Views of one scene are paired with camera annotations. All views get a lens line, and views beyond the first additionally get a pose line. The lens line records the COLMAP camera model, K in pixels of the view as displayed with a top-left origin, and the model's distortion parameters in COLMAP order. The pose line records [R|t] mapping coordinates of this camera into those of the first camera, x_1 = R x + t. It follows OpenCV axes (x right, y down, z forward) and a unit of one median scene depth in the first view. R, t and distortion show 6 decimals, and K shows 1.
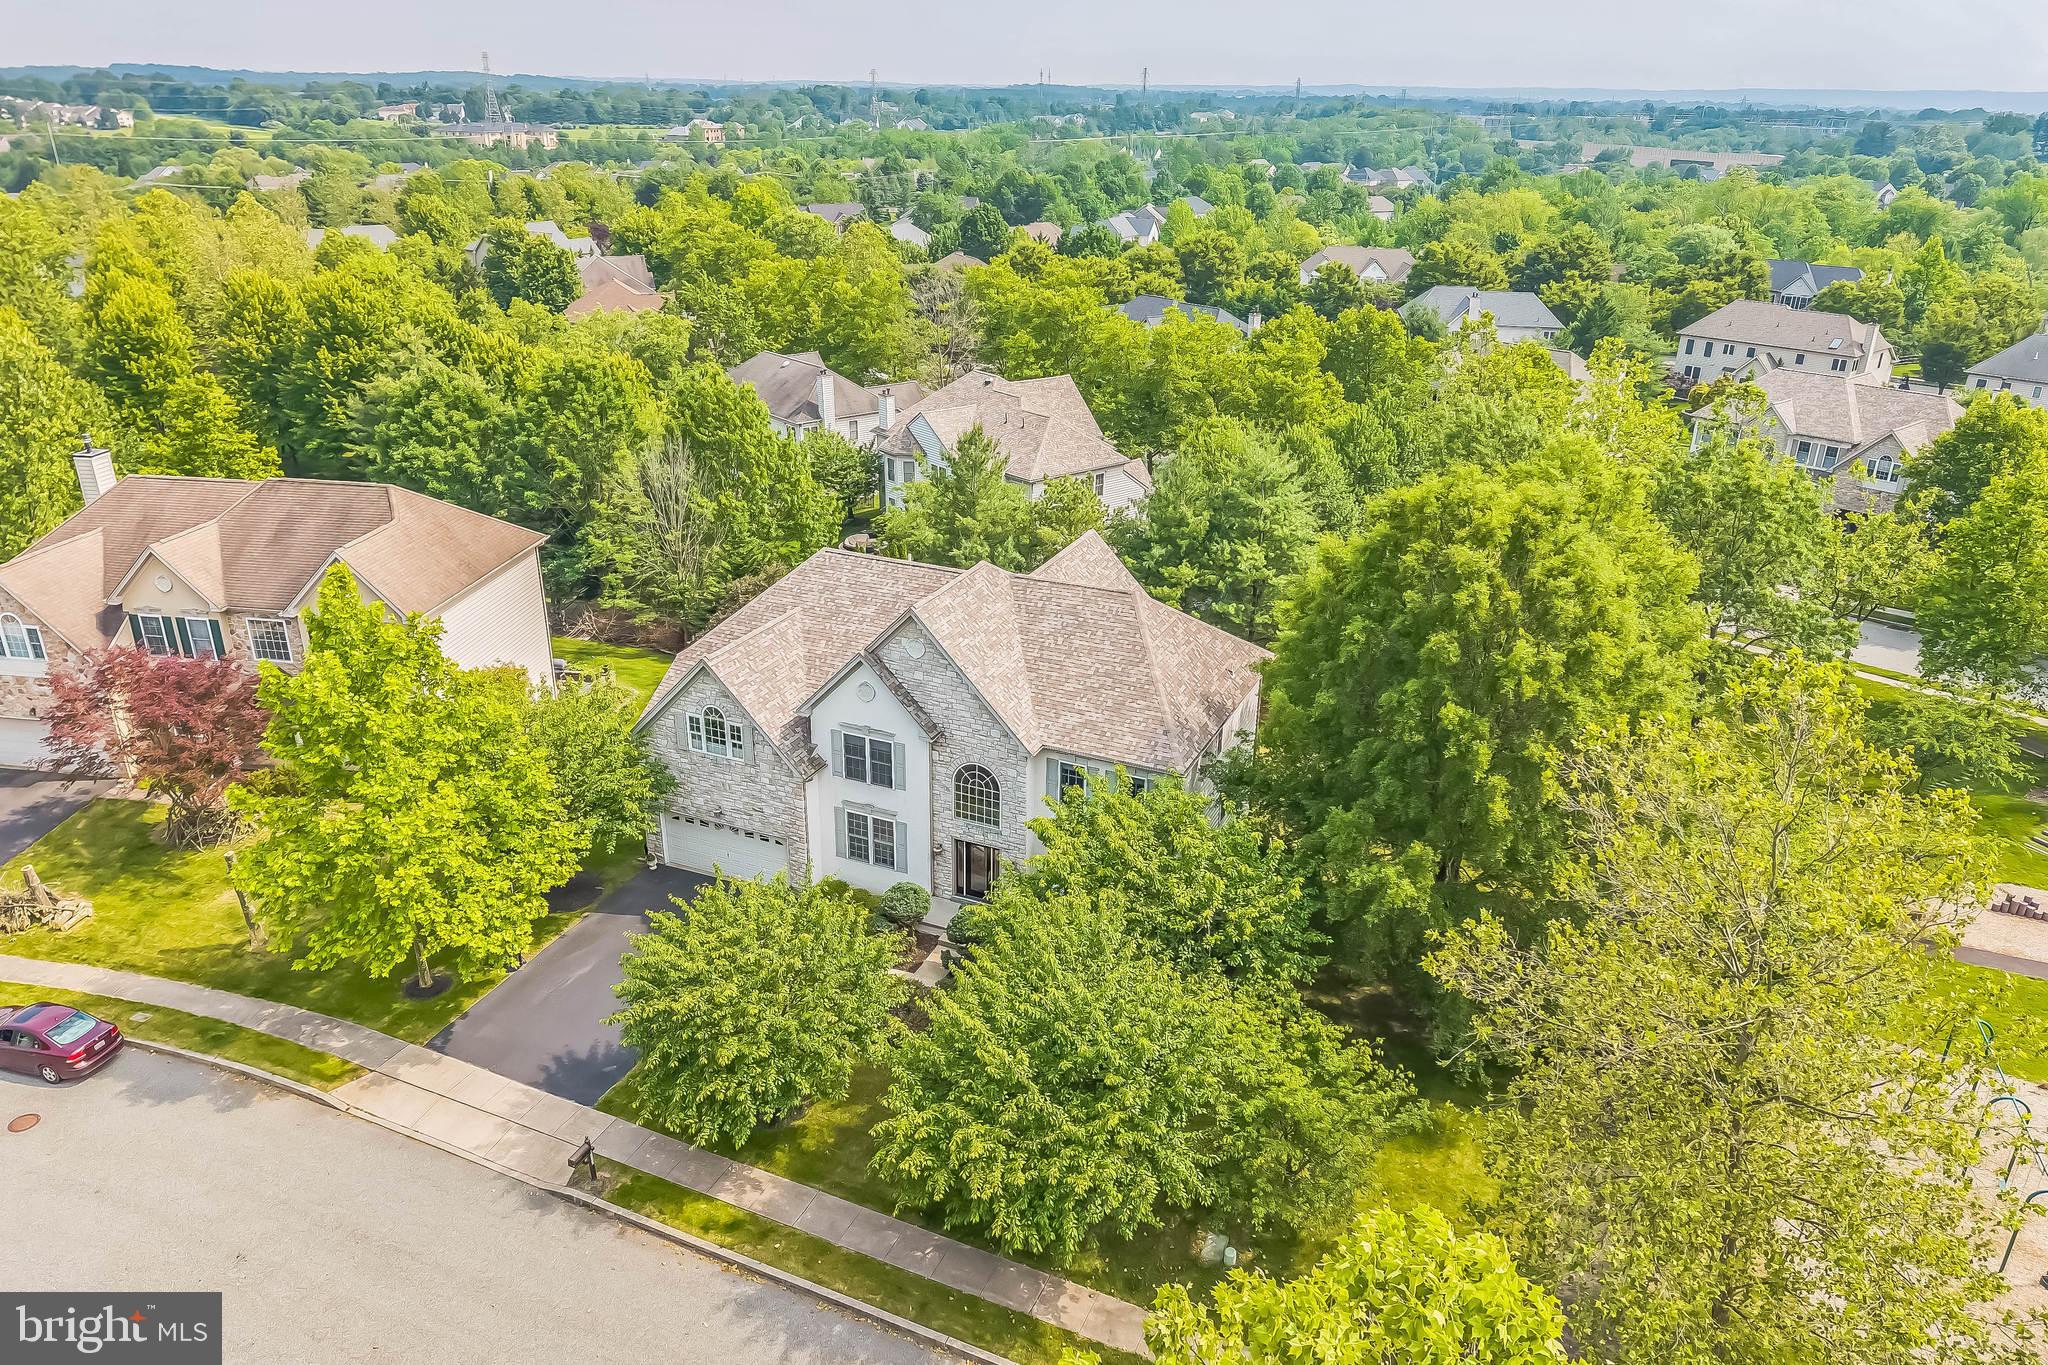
lens RADIAL K [[1395.6, 0, 1024.0], [0, 1395.6, 682.5], [0, 0, 1]] dist [0.029455, -0.029489]
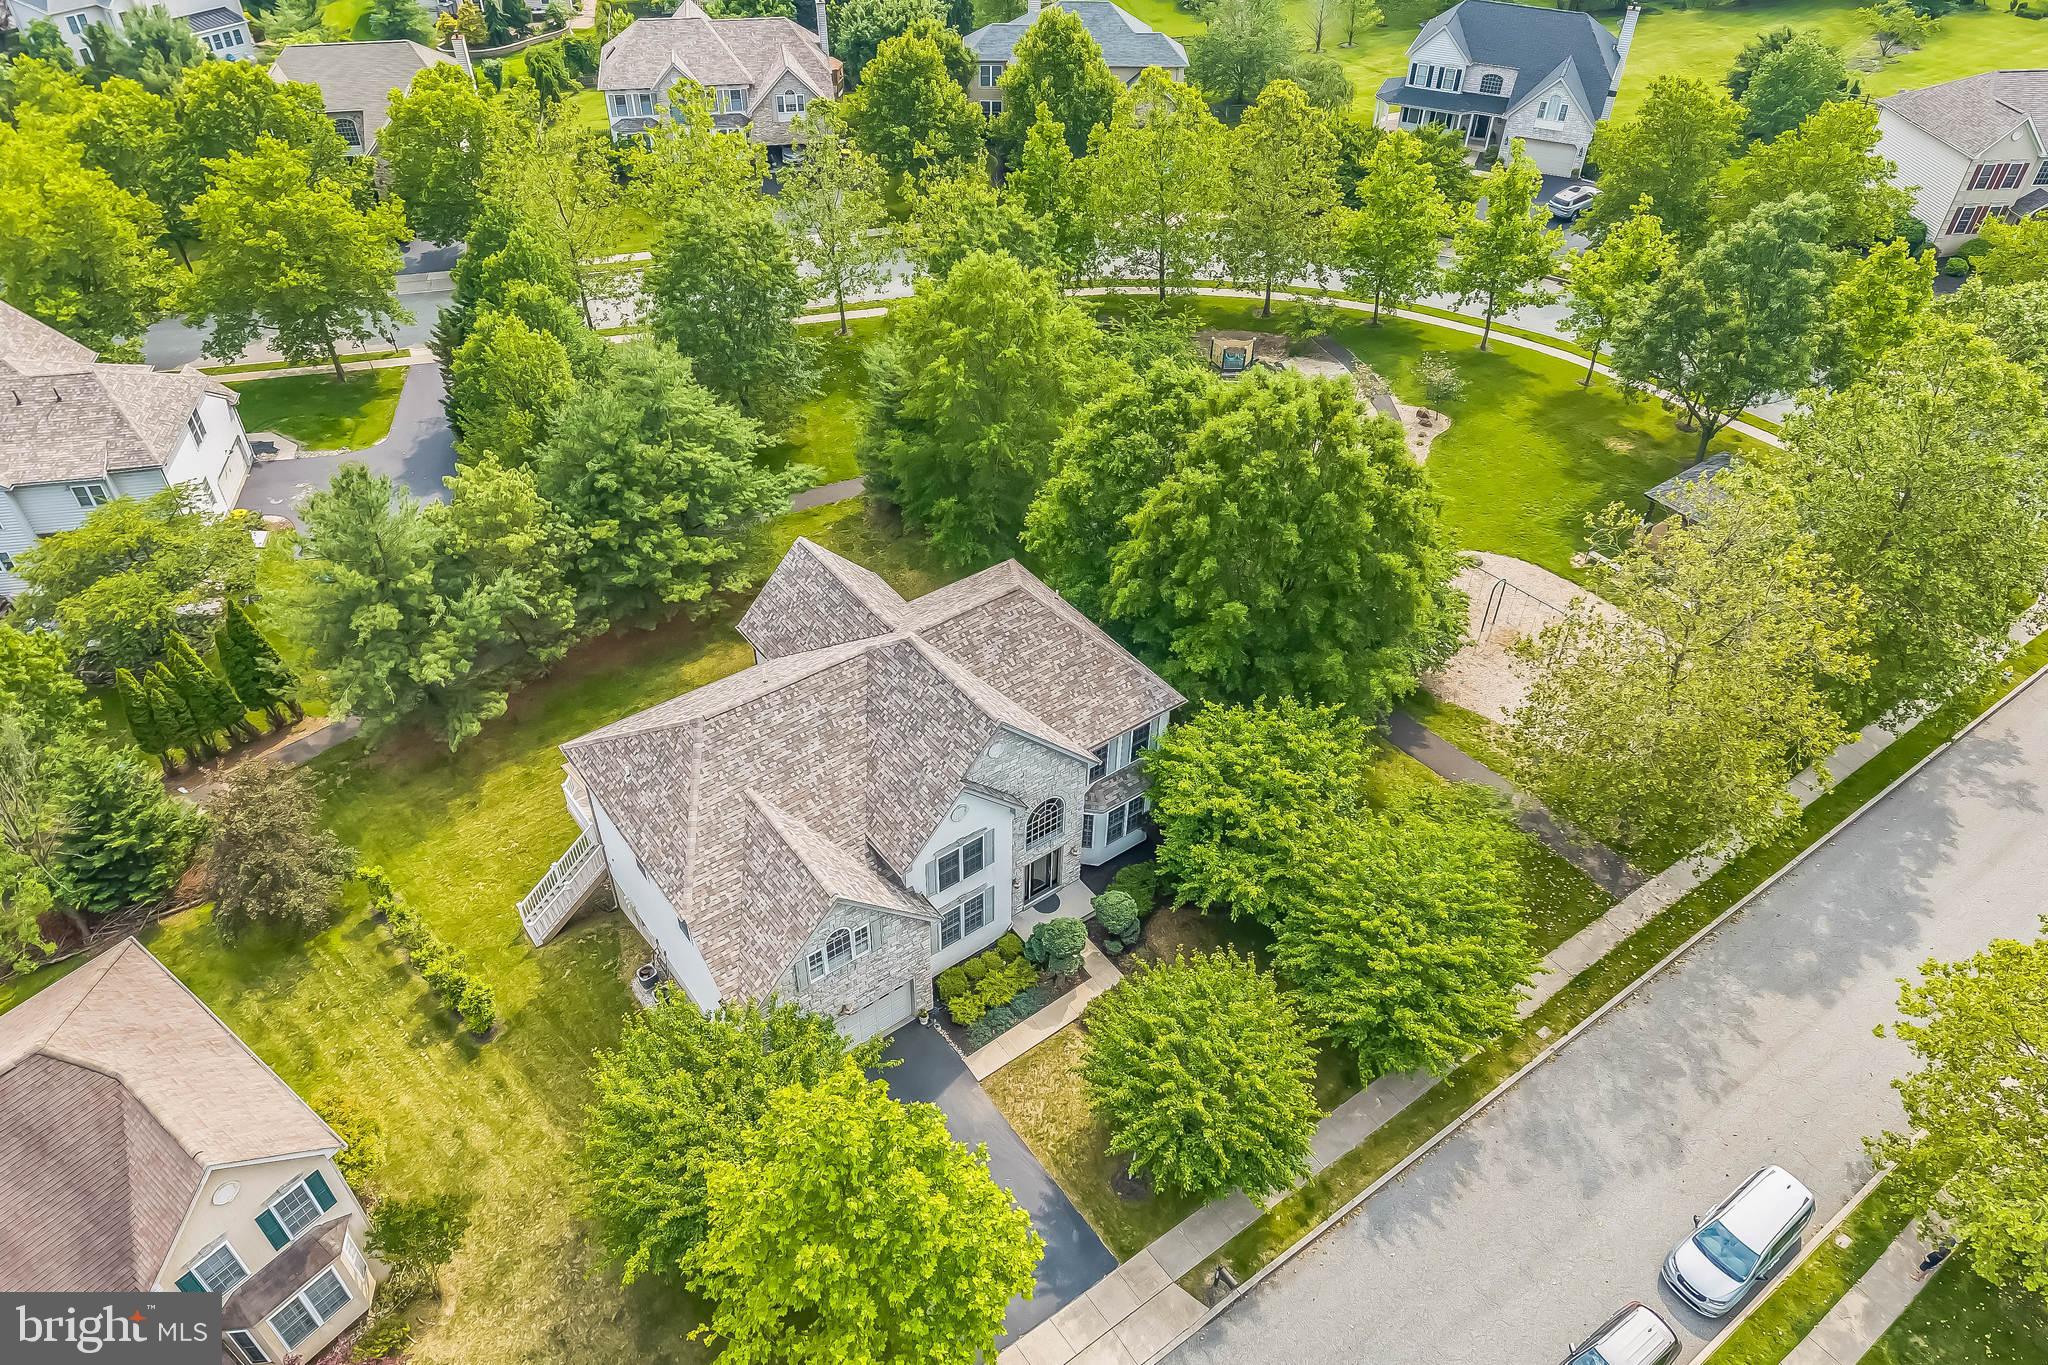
lens RADIAL K [[1395.6, 0, 1024.0], [0, 1395.6, 682.5], [0, 0, 1]] dist [0.029455, -0.029489]
pose [[0.496135, -0.573228, 0.652120, -0.641024], [0.332264, 0.819255, 0.467356, -0.486580], [-0.802154, -0.015196, 0.596924, 0.330480]]
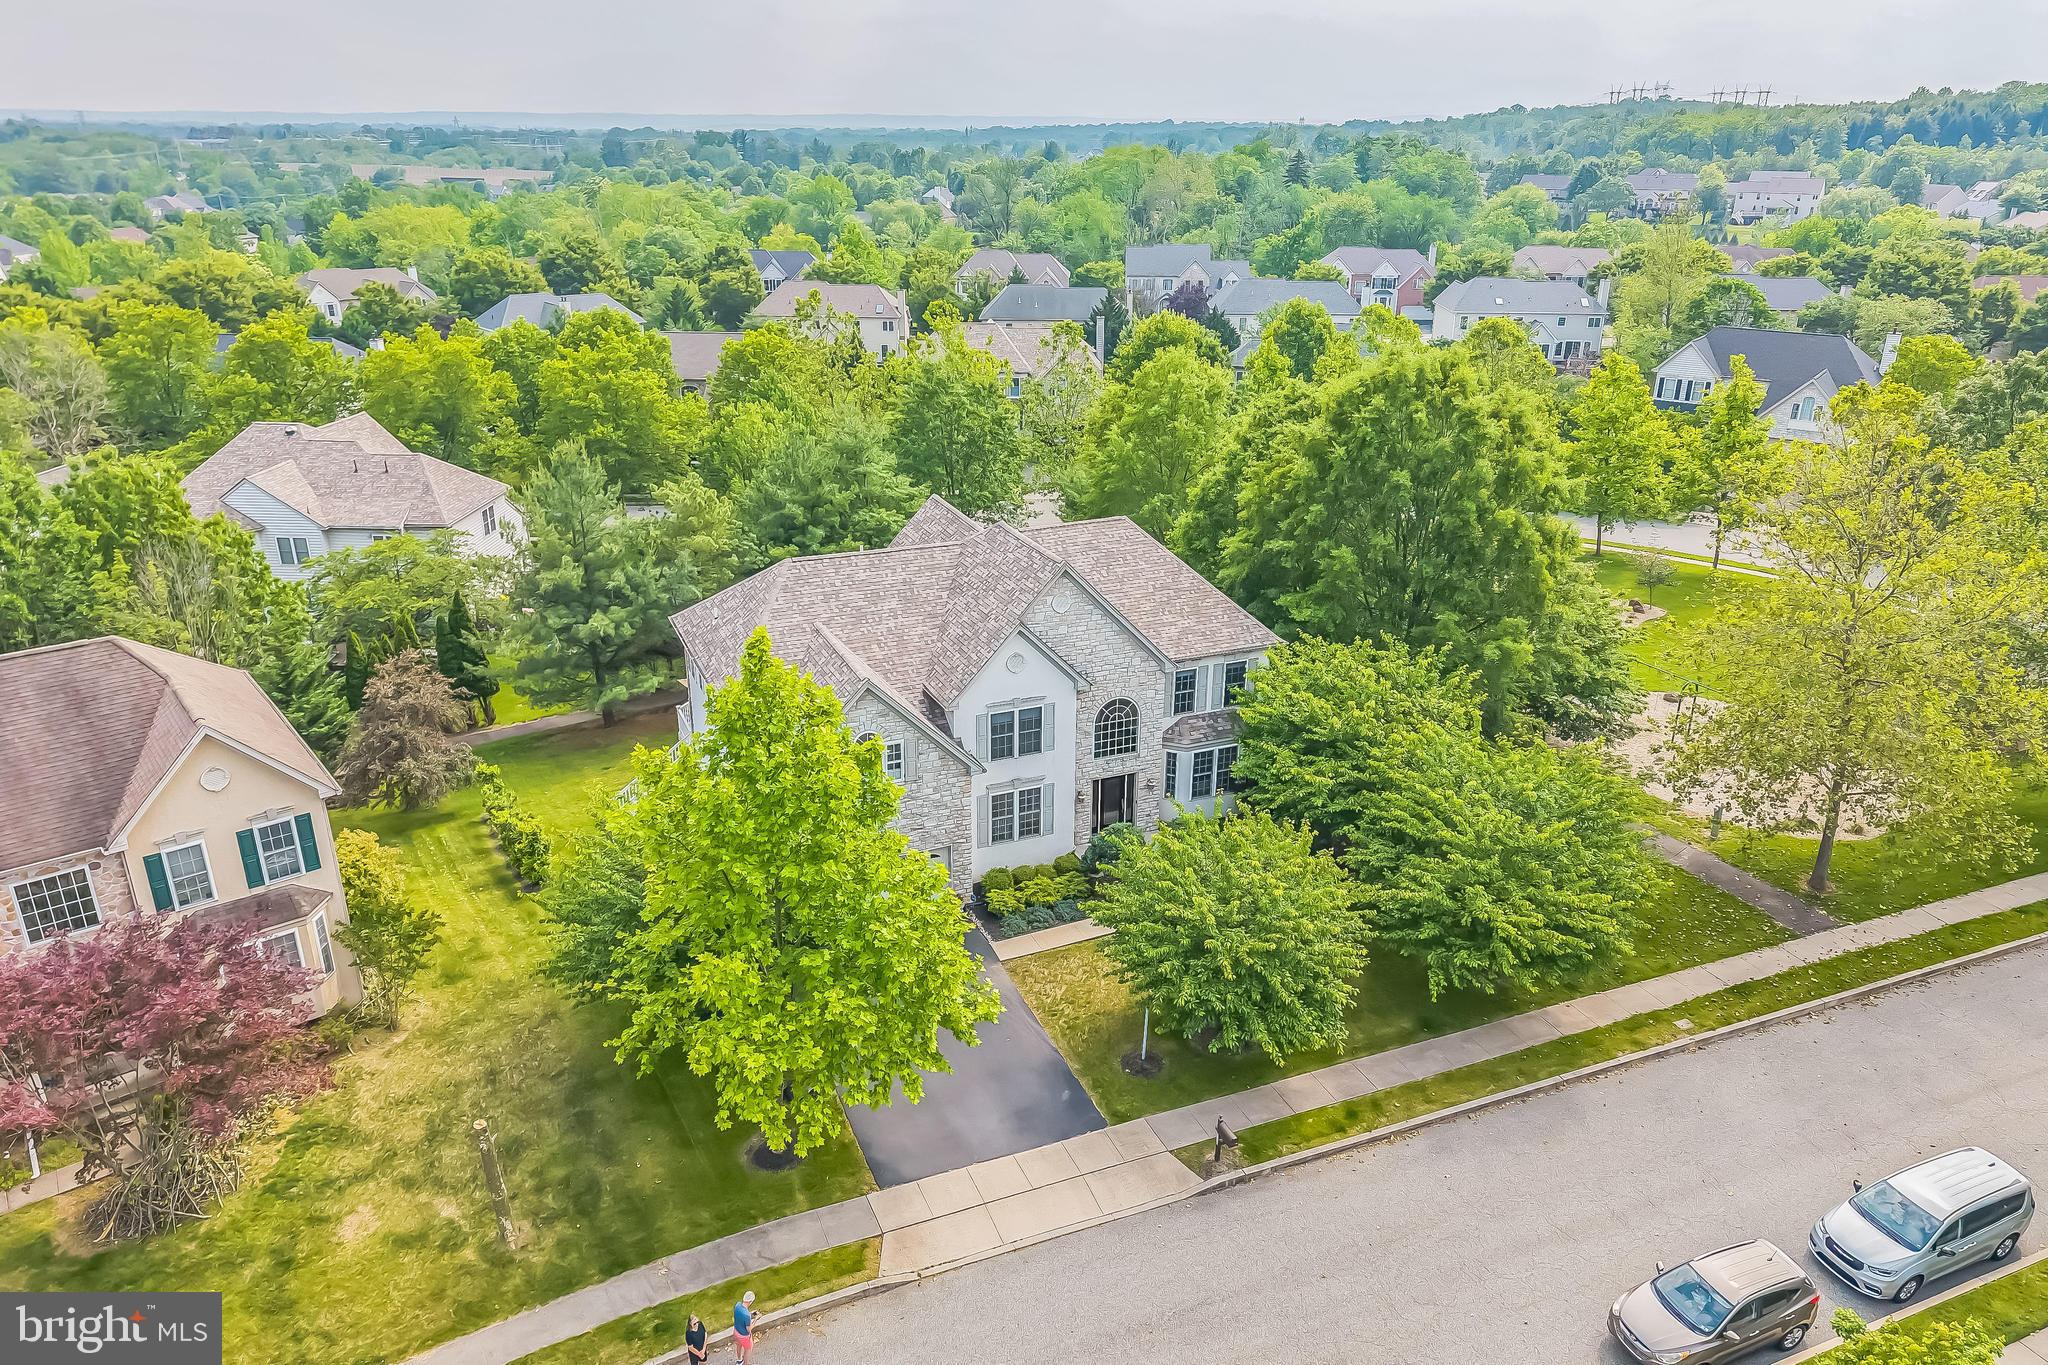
lens RADIAL K [[1395.6, 0, 1024.0], [0, 1395.6, 682.5], [0, 0, 1]] dist [0.029455, -0.029489]
pose [[0.684390, -0.279902, 0.673250, -0.715737], [0.288983, 0.951887, 0.101980, -0.072608], [-0.669402, 0.124764, 0.732348, 0.253993]]
